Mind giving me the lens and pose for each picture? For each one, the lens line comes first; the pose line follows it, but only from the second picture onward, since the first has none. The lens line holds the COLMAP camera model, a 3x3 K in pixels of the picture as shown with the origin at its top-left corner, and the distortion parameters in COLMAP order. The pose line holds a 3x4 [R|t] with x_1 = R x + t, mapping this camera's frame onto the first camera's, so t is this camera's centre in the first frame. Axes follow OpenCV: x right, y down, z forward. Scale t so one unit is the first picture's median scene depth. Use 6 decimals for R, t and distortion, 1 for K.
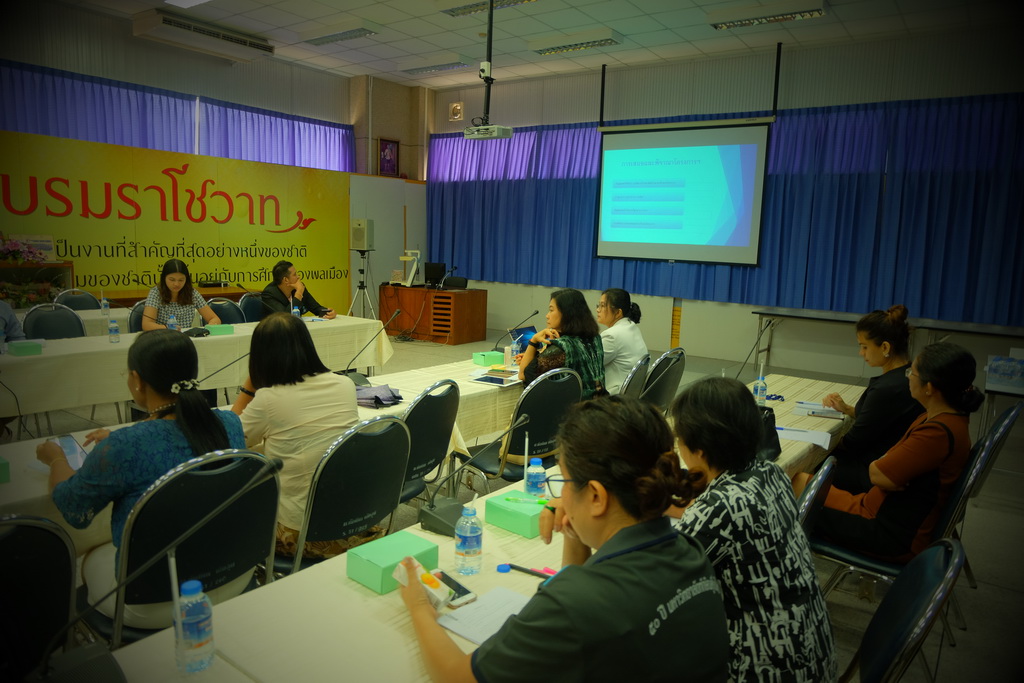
lens RADIAL K [[706.7, 0, 471.2], [0, 706.7, 336.1], [0, 0, 1]] dist [0.010946, 0.003241]
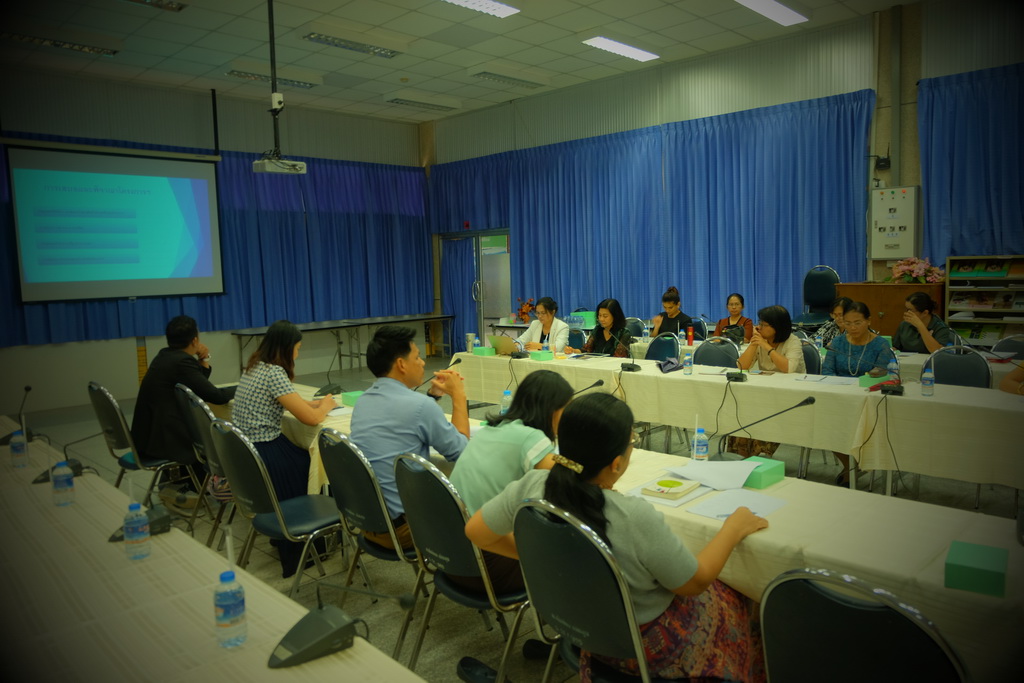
lens RADIAL K [[762.0, 0, 521.9], [0, 762.0, 319.8], [0, 0, 1]] dist [-0.005803, 0.037914]
pose [[0.123466, -0.110593, 0.986167, -0.659078], [0.182338, 0.979379, 0.087003, -0.077766], [-0.975453, 0.169073, 0.141086, 0.406723]]
